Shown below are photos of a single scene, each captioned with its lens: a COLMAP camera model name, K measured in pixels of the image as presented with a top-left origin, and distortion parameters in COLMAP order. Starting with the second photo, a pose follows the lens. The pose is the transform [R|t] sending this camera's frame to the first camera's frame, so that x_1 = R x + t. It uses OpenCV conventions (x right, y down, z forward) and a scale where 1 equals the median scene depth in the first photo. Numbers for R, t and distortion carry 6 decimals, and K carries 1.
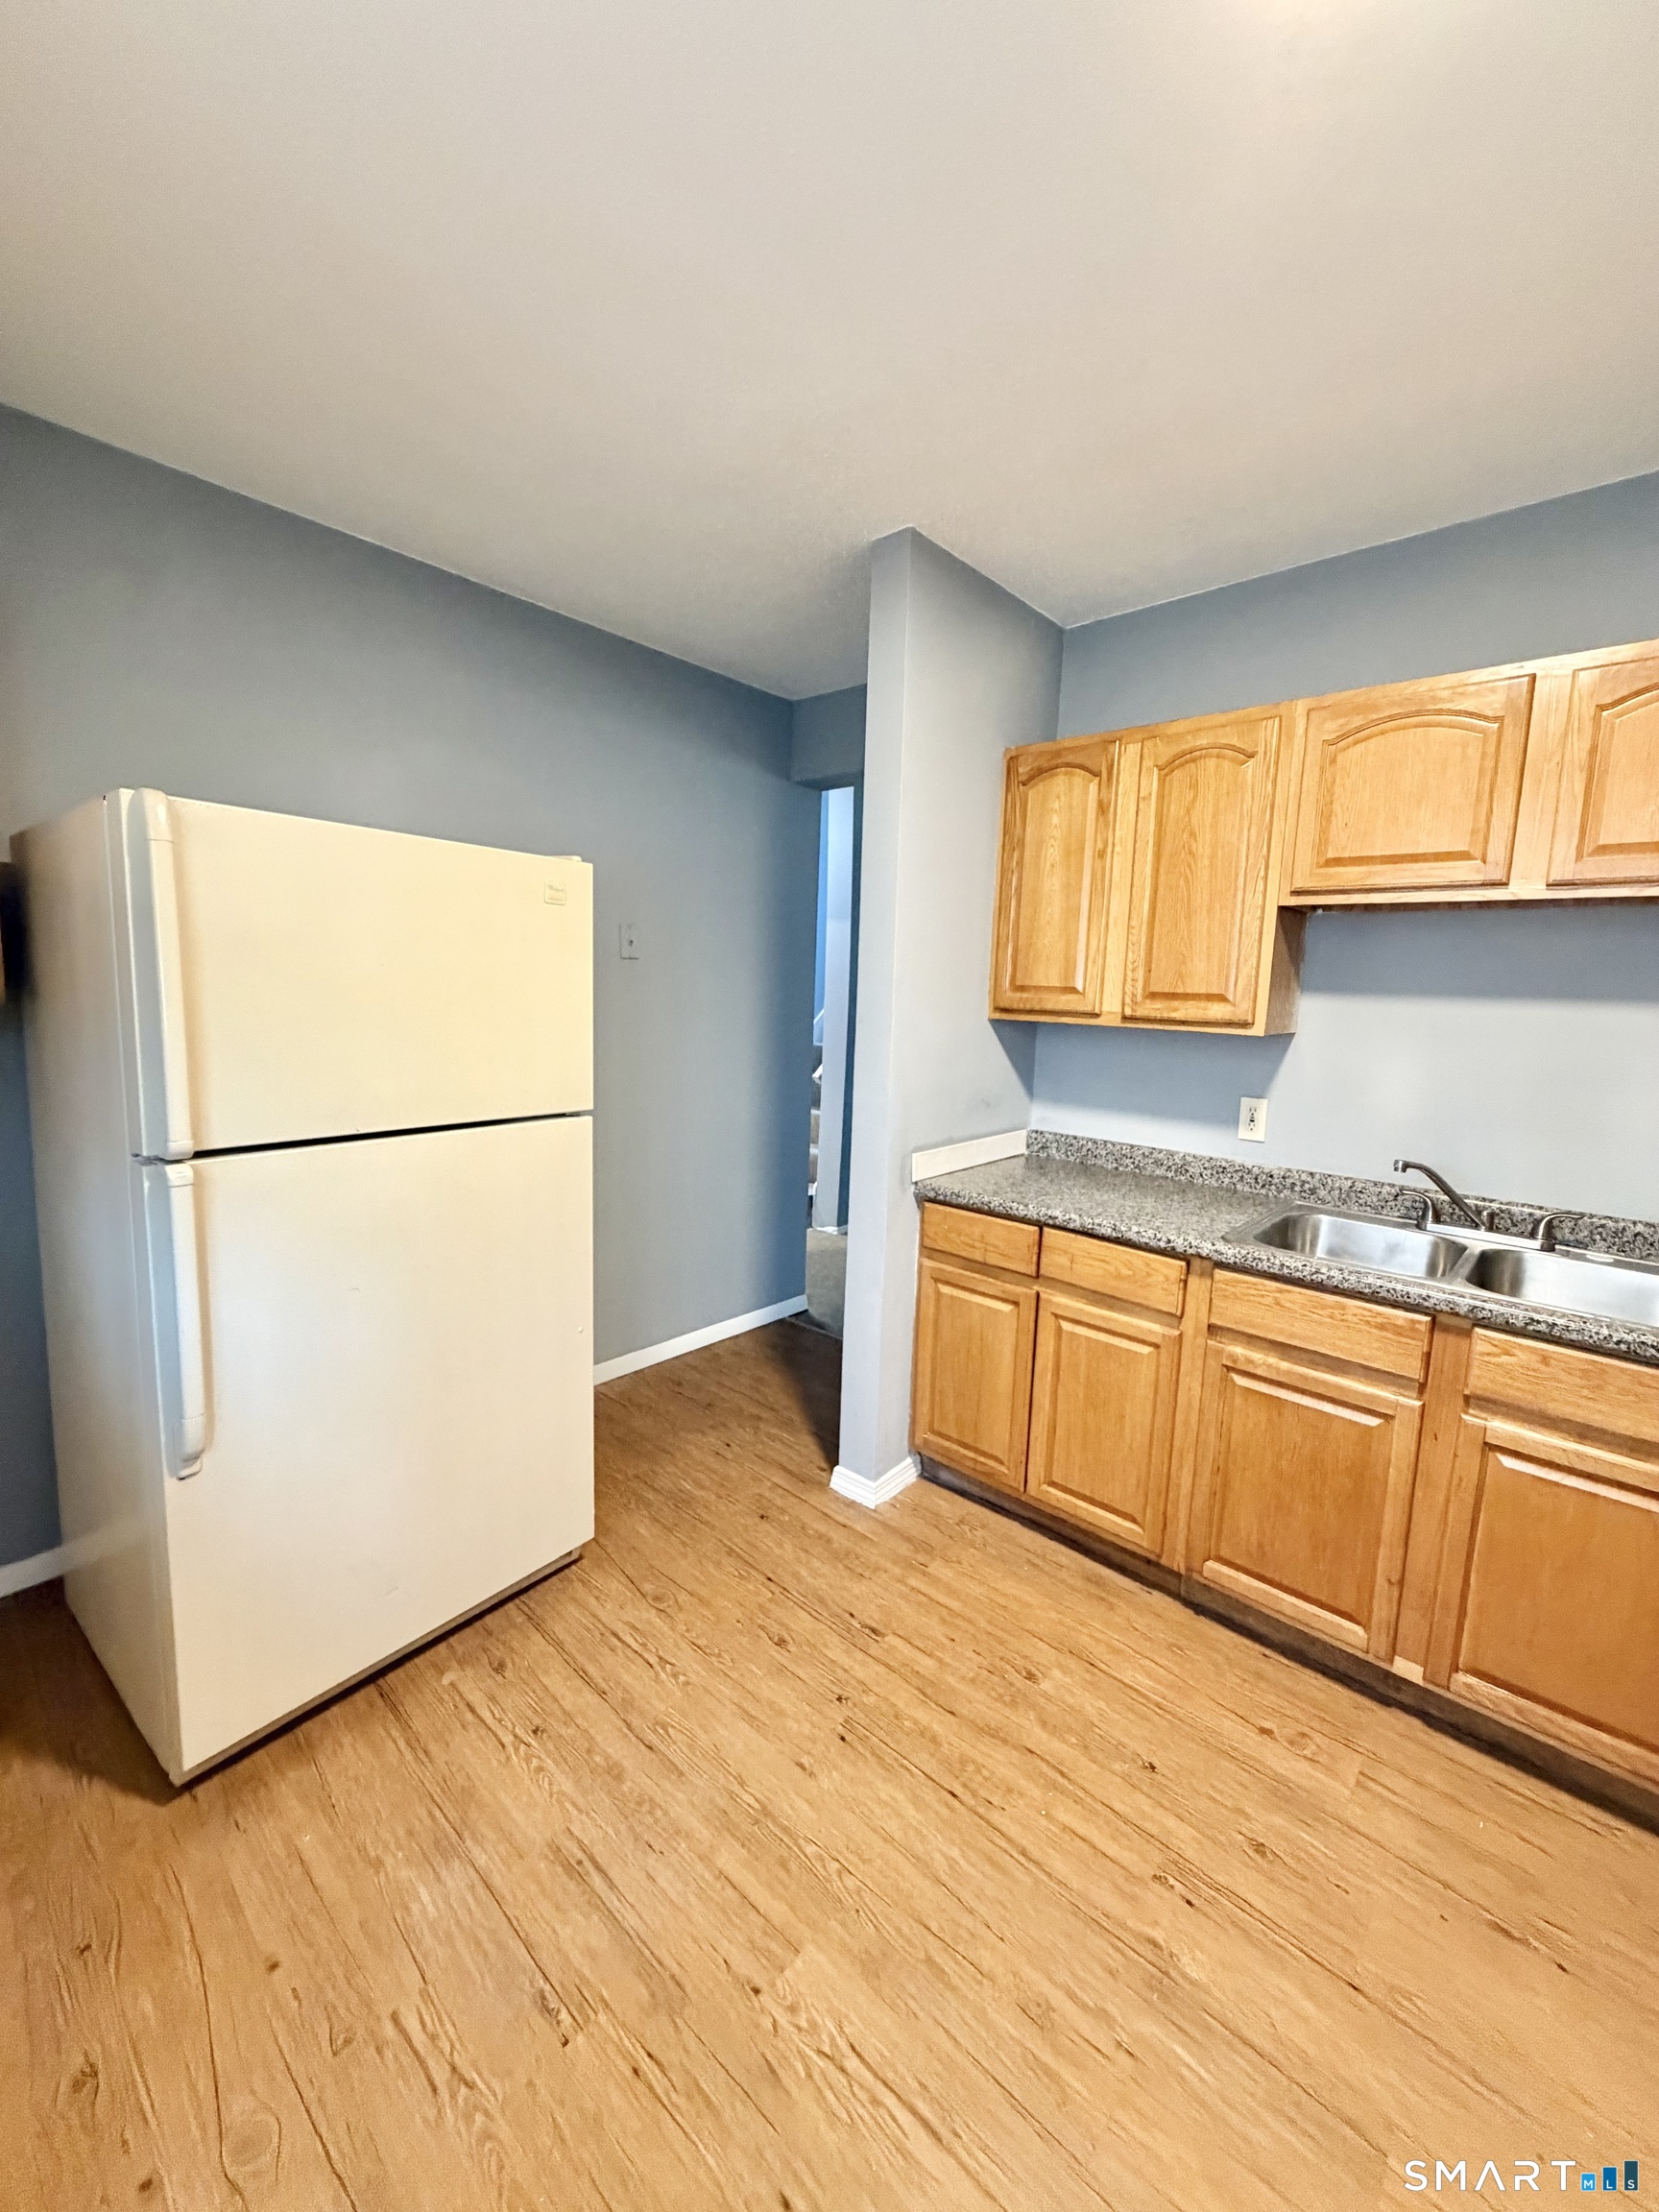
lens RADIAL K [[887.1, 0, 835.4], [0, 887.1, 1097.8], [0, 0, 1]] dist [0.000181, -0.000021]
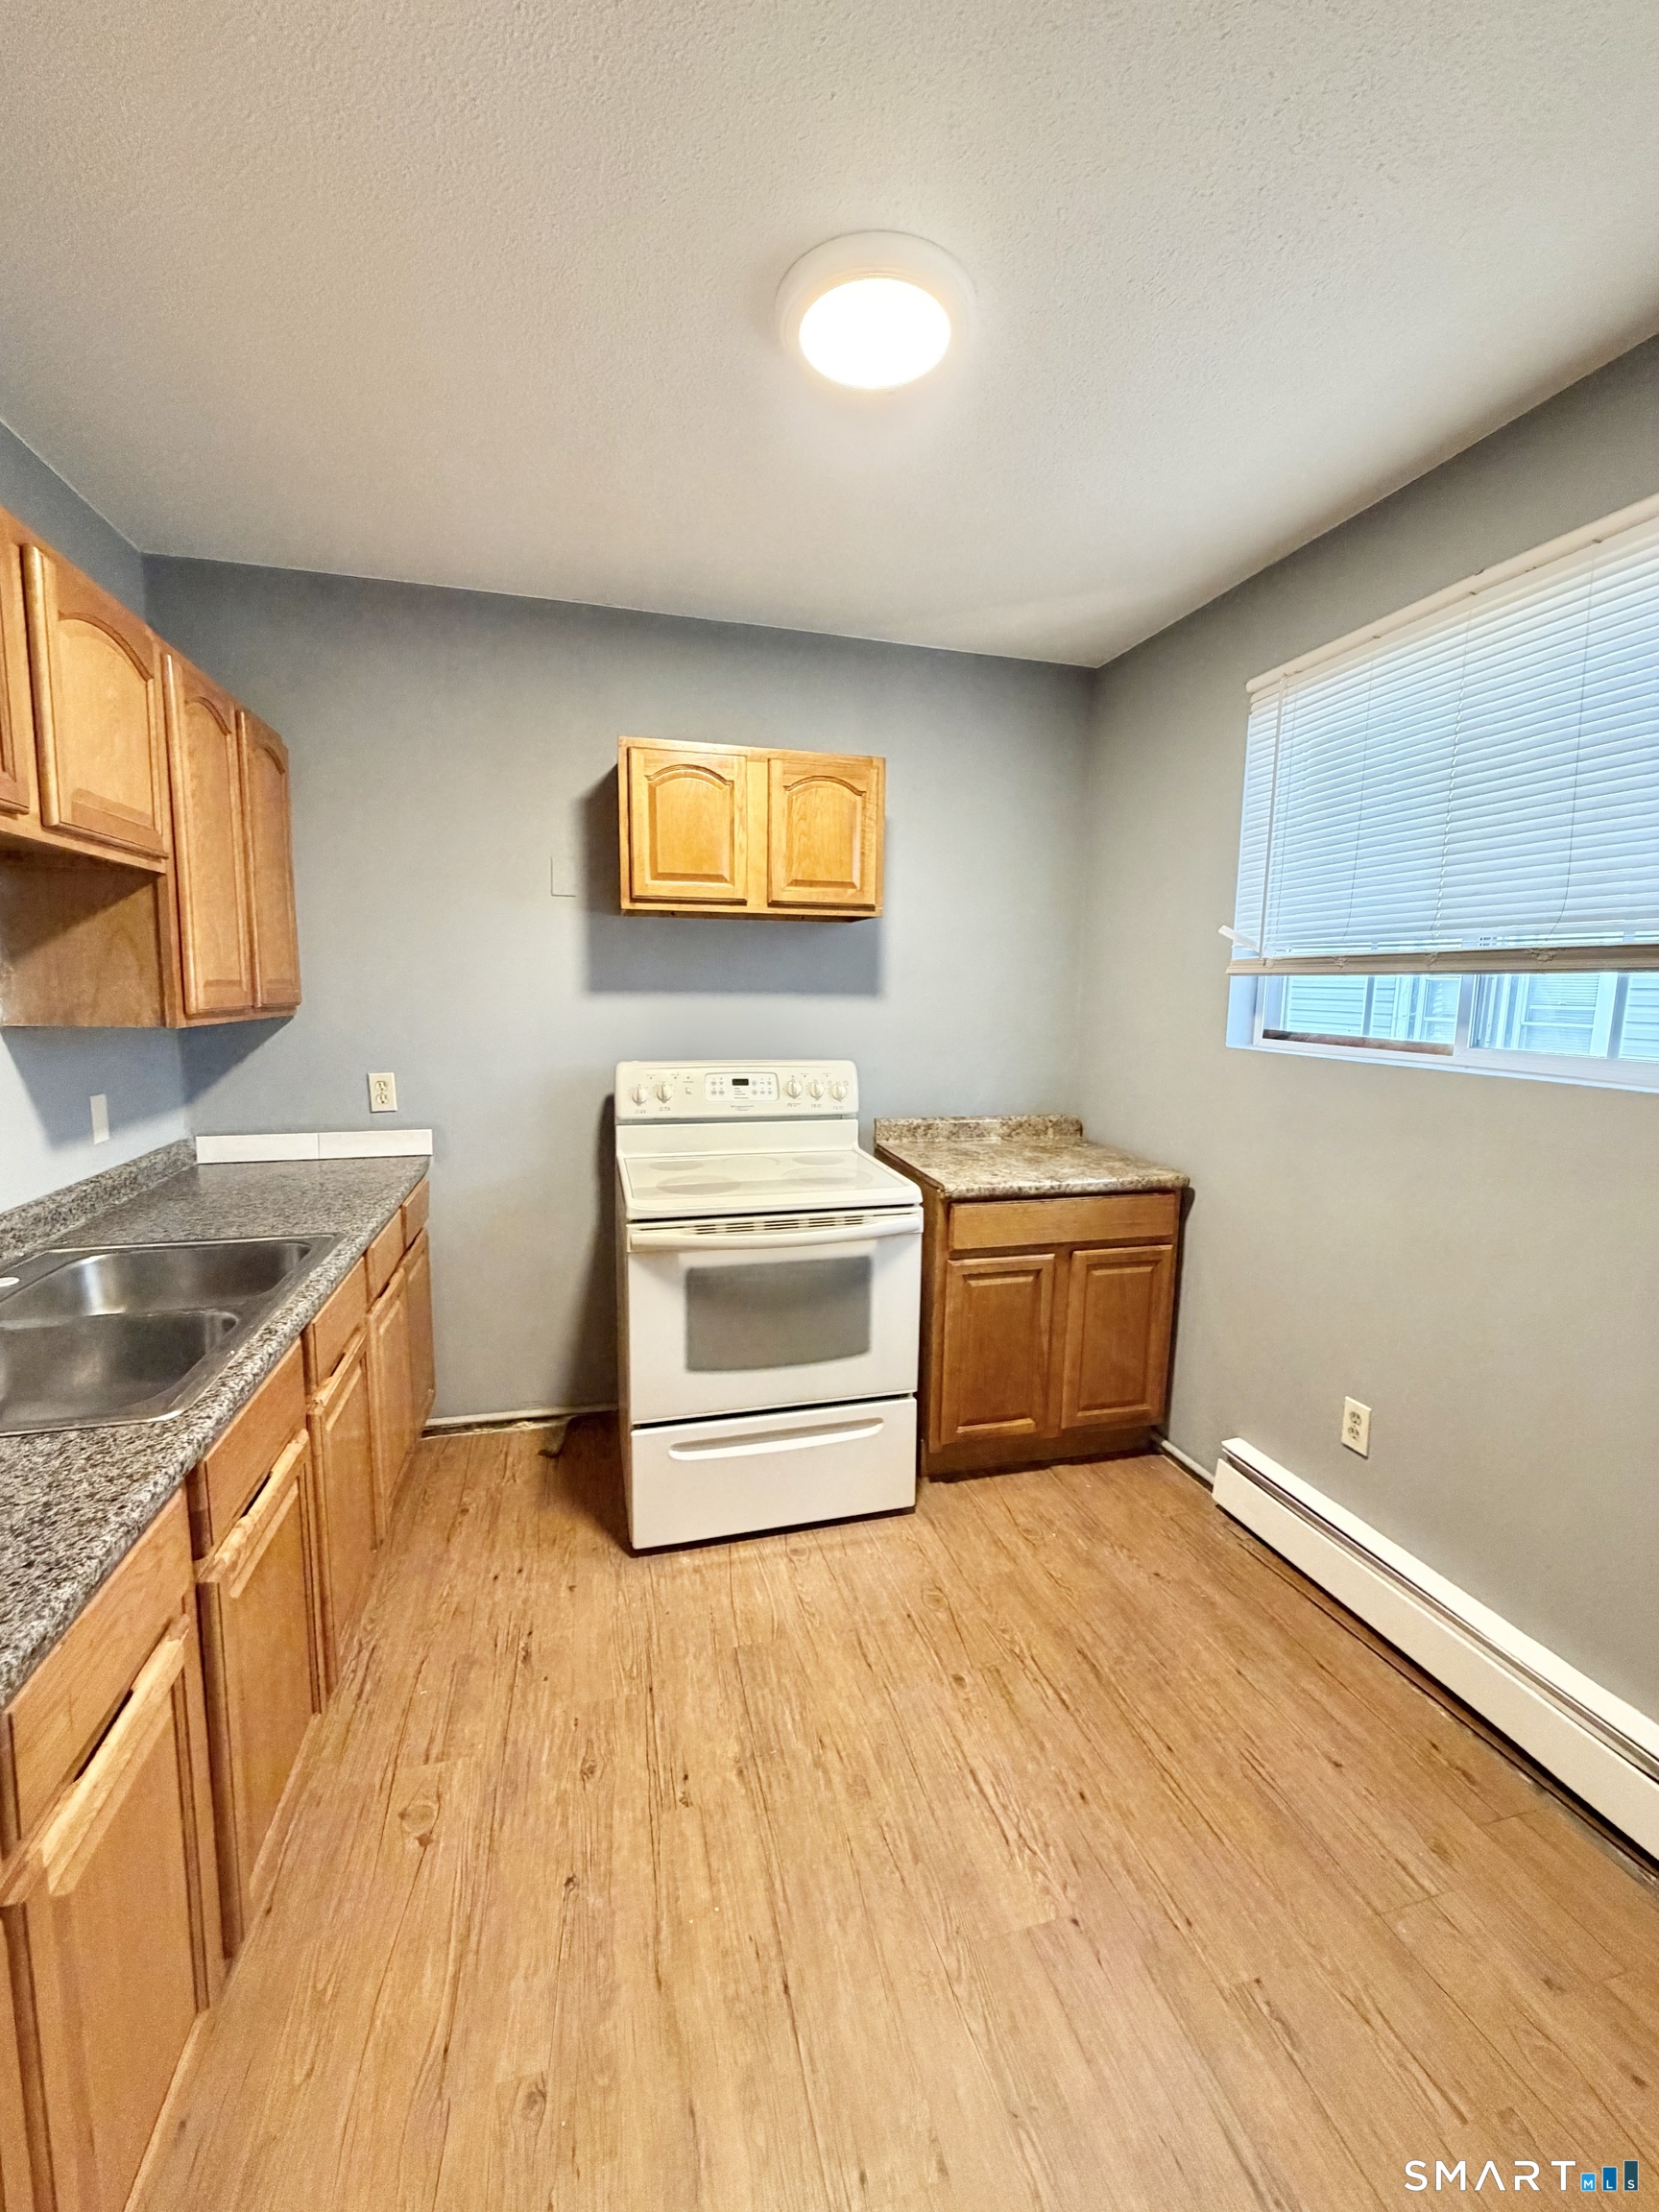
lens RADIAL K [[887.1, 0, 835.2], [0, 887.1, 1100.2], [0, 0, 1]] dist [0.000181, -0.000021]
pose [[-0.844324, -0.117820, 0.522719, -0.266434], [0.022569, 0.966841, 0.254378, -0.232339], [-0.535357, 0.226575, -0.813669, 1.659872]]
